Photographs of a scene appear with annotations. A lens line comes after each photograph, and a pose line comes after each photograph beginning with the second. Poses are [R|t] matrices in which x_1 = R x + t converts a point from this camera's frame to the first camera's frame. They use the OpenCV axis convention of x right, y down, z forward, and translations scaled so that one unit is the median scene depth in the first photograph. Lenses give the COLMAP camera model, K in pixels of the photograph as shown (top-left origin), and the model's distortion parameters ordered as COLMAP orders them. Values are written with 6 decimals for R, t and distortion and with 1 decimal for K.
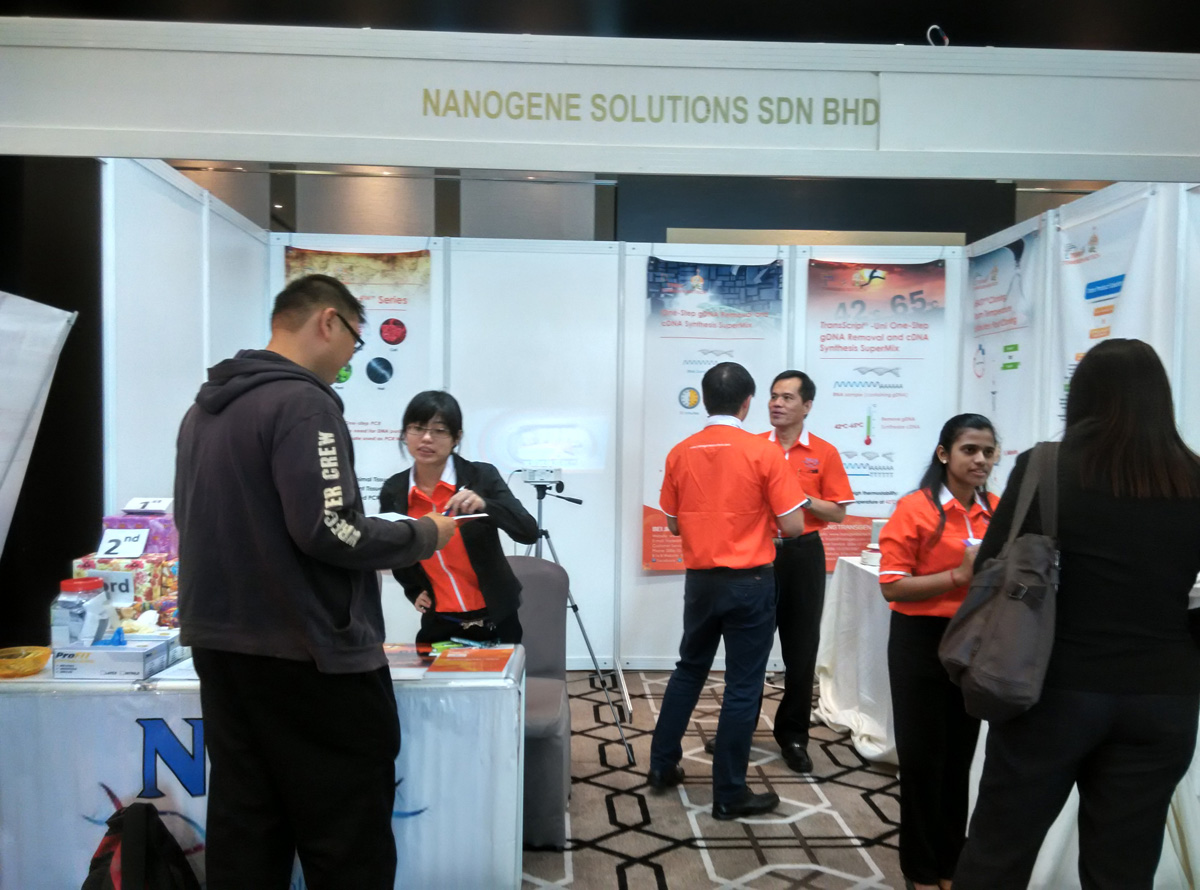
lens RADIAL K [[975.7, 0, 603.4], [0, 975.7, 466.3], [0, 0, 1]] dist [0.172521, -0.356977]
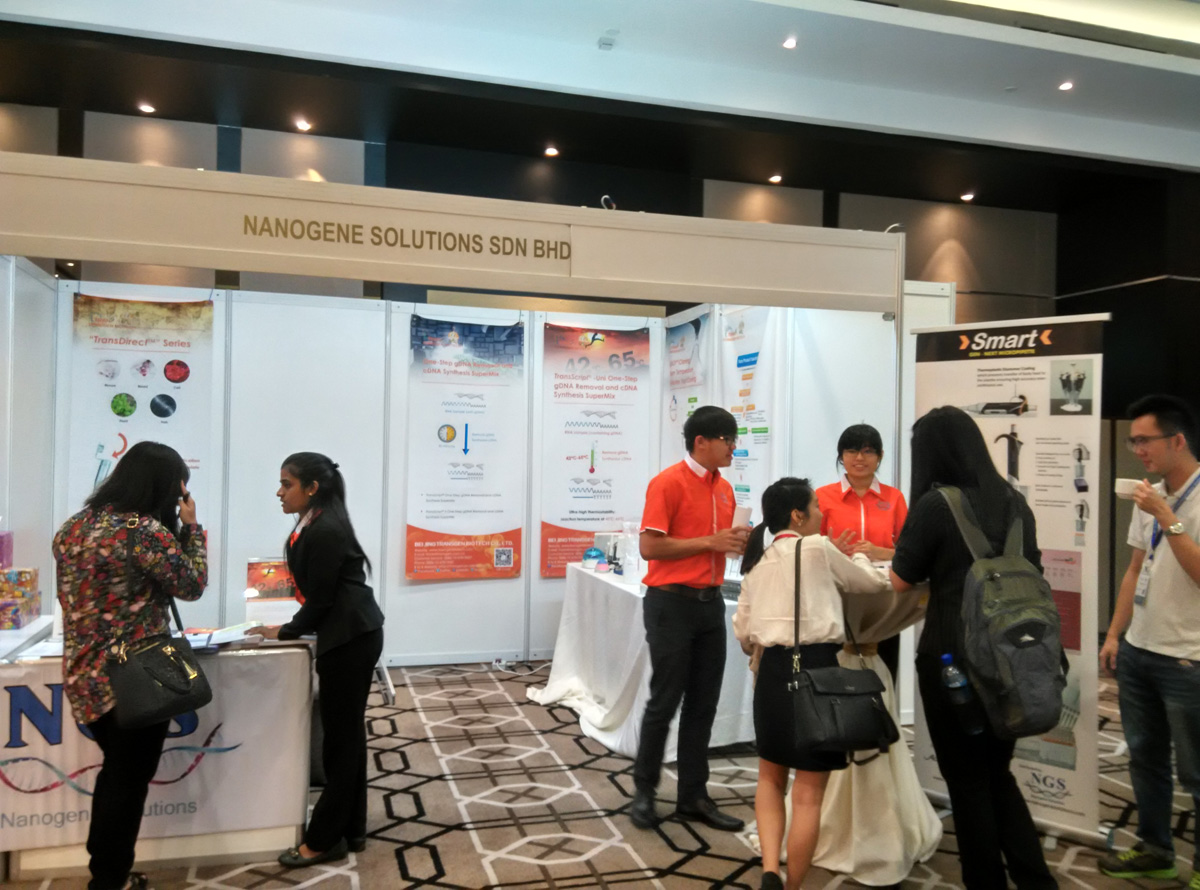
lens RADIAL K [[985.4, 0, 612.6], [0, 985.4, 449.7], [0, 0, 1]] dist [0.135662, -0.254604]
pose [[0.969367, 0.007362, 0.245505, -0.012056], [0.003312, 0.999068, -0.043035, 0.002669], [-0.245593, 0.042530, 0.968440, -0.217593]]
